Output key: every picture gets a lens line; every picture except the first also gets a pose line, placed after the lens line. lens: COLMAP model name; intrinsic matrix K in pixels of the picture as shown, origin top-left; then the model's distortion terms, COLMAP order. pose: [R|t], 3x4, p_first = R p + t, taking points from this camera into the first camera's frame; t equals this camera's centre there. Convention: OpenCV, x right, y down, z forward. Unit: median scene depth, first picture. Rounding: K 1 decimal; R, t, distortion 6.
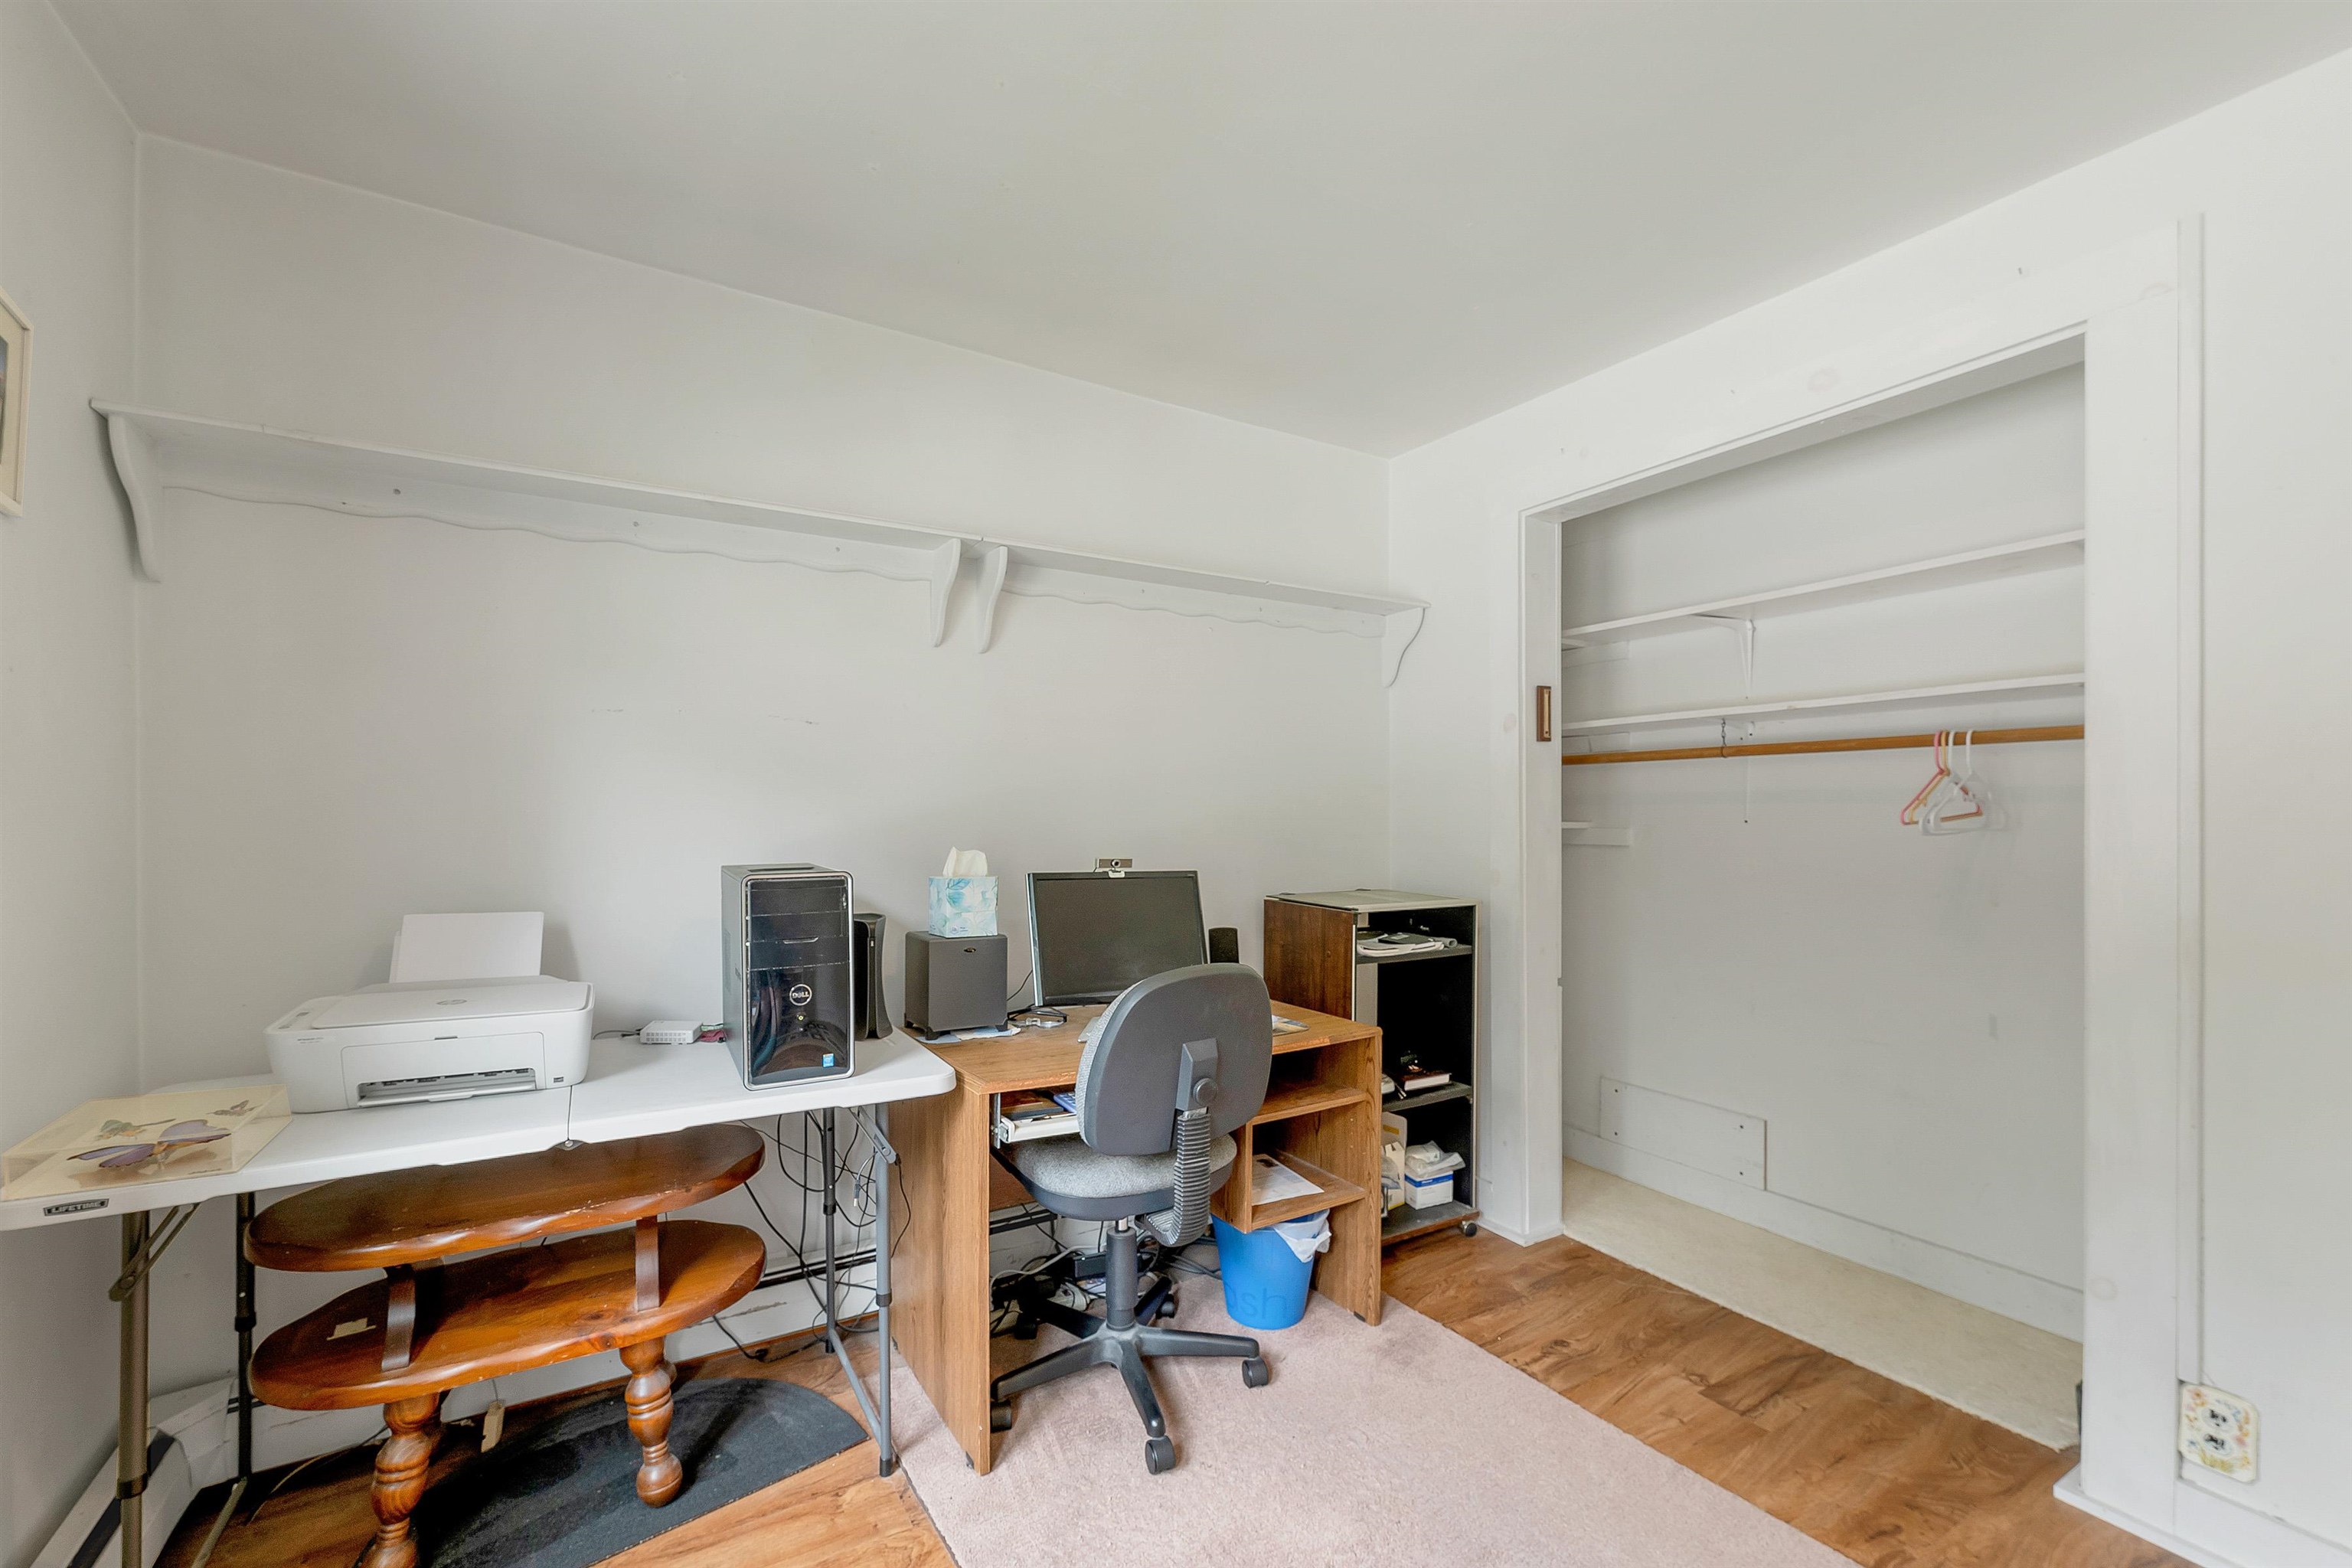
lens RADIAL K [[977.2, 0, 1153.4], [0, 977.2, 818.0], [0, 0, 1]] dist [0.002117, -0.000299]
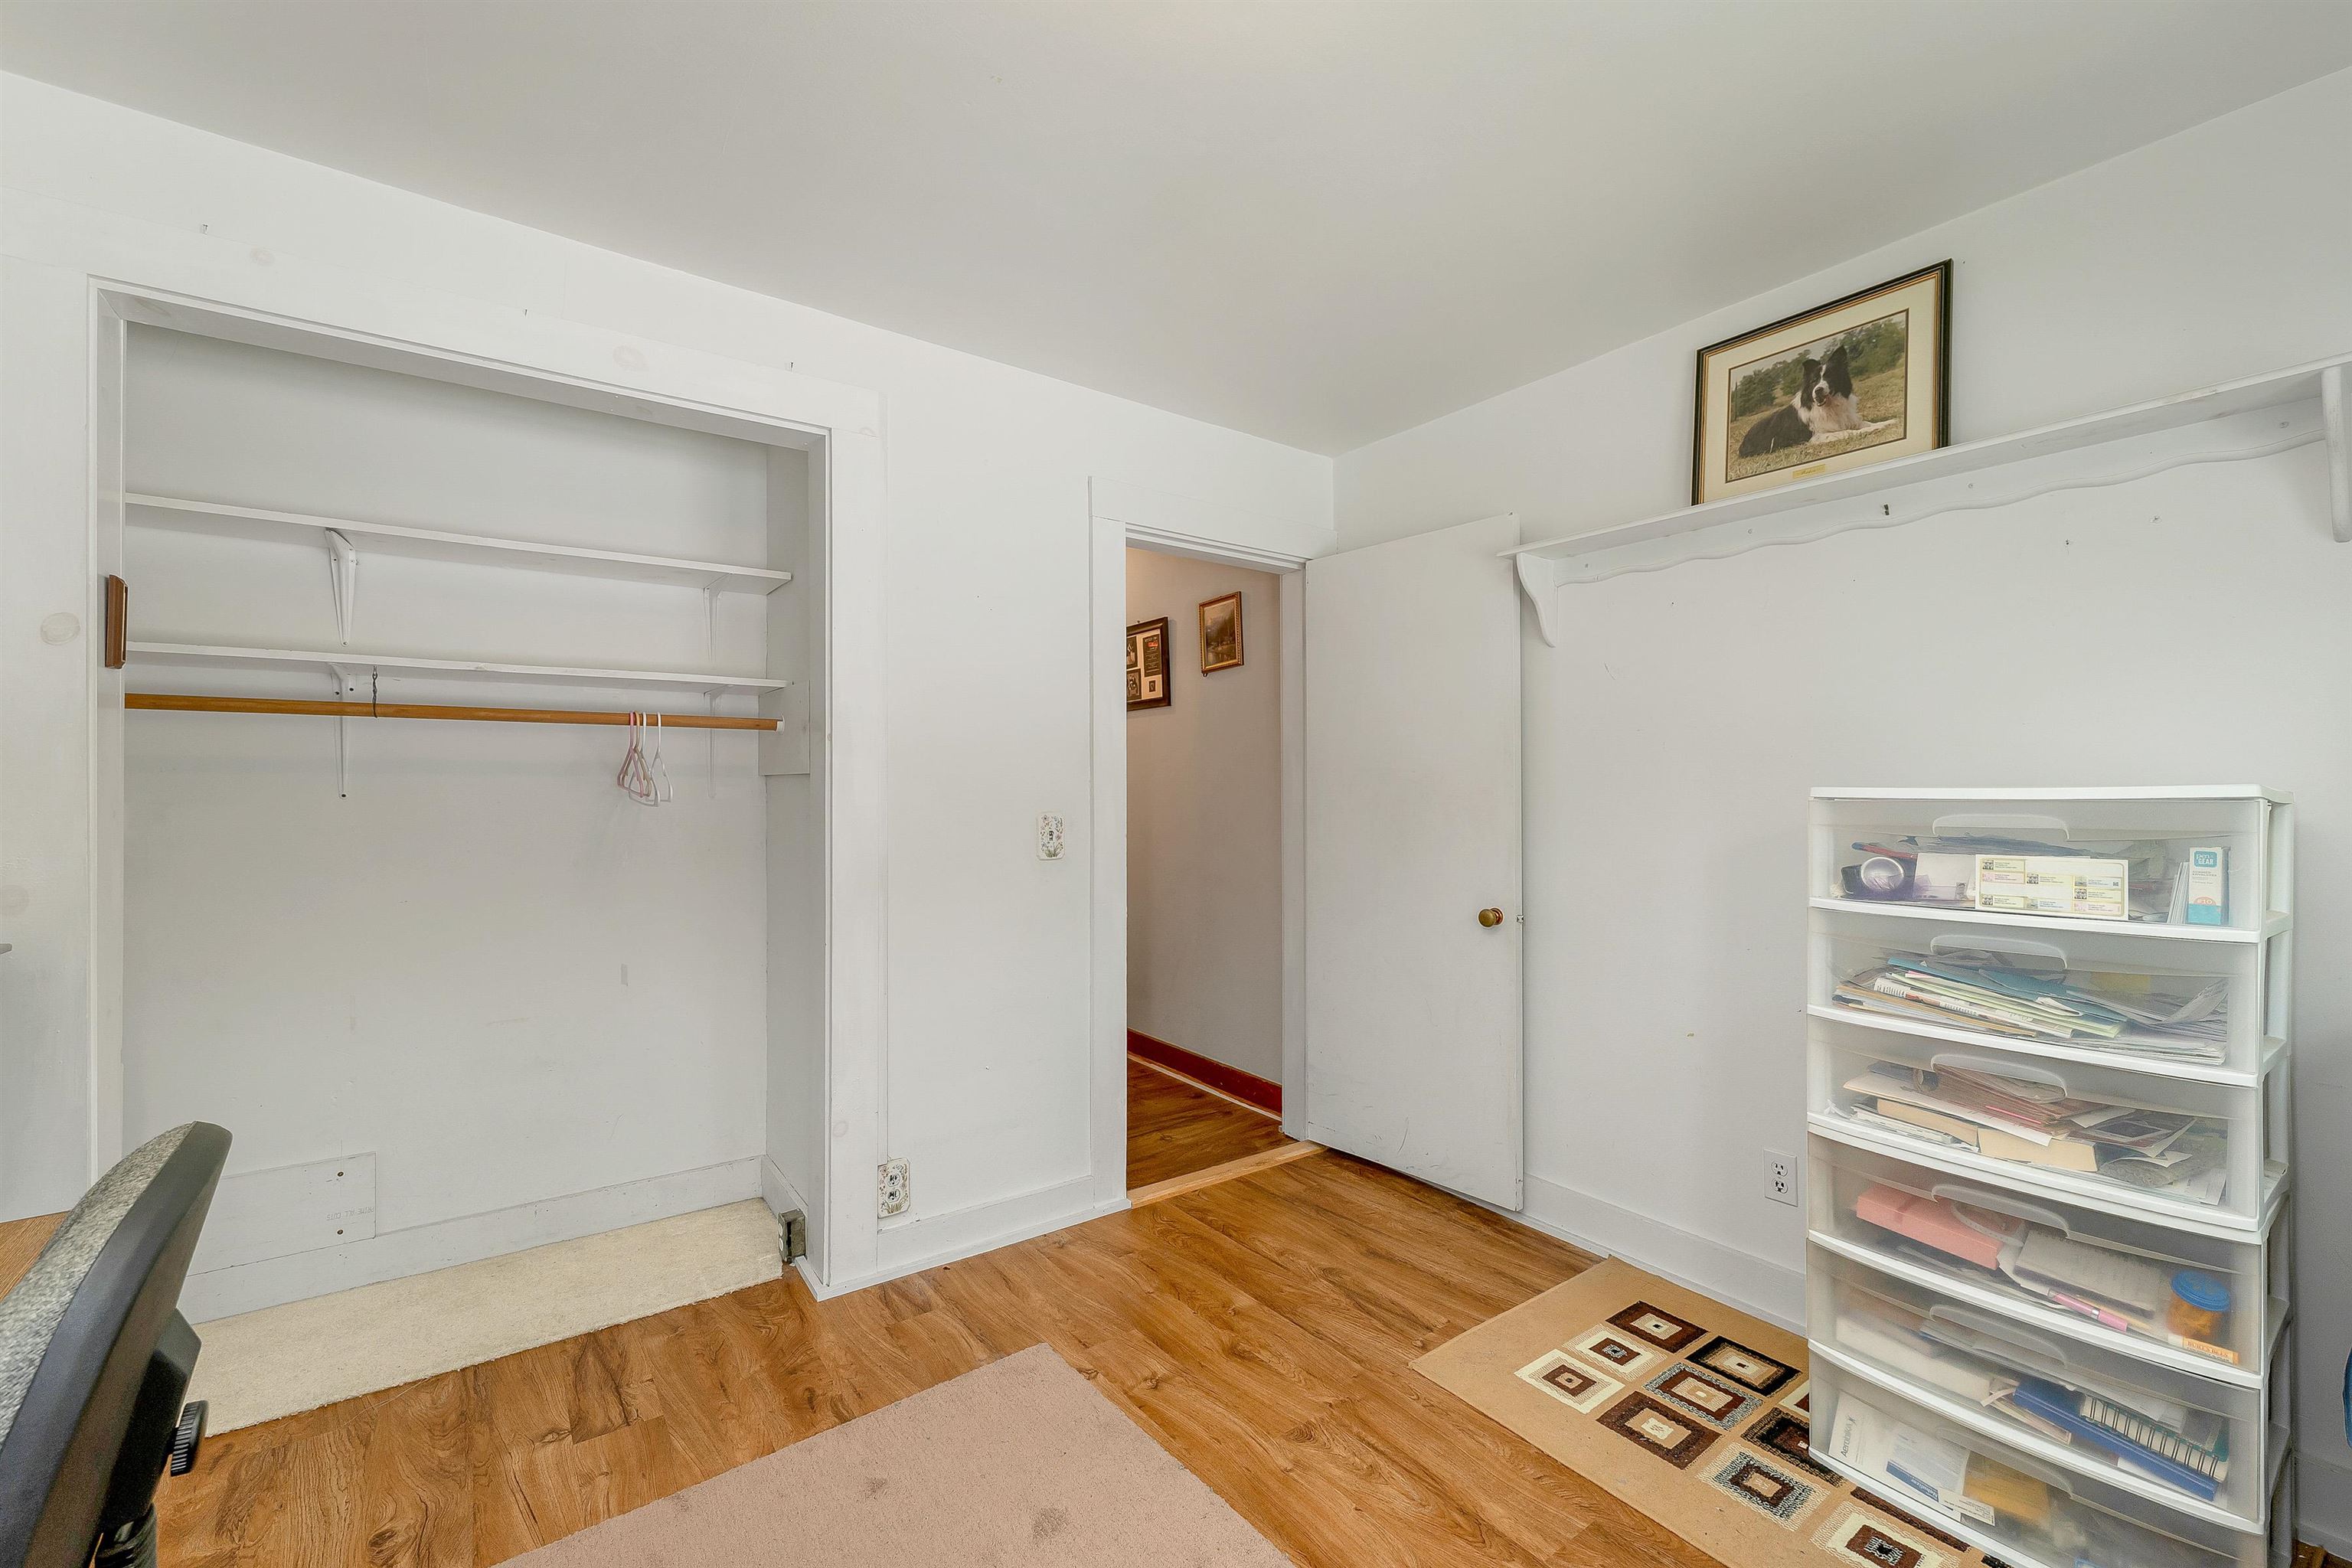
lens RADIAL K [[977.2, 0, 1167.0], [0, 977.2, 779.5], [0, 0, 1]] dist [0.002117, -0.000299]
pose [[-0.099361, 0.004081, 0.995043, -0.357609], [0.000377, 0.999992, -0.004064, -0.008162], [-0.995051, -0.000029, -0.099362, 0.524080]]
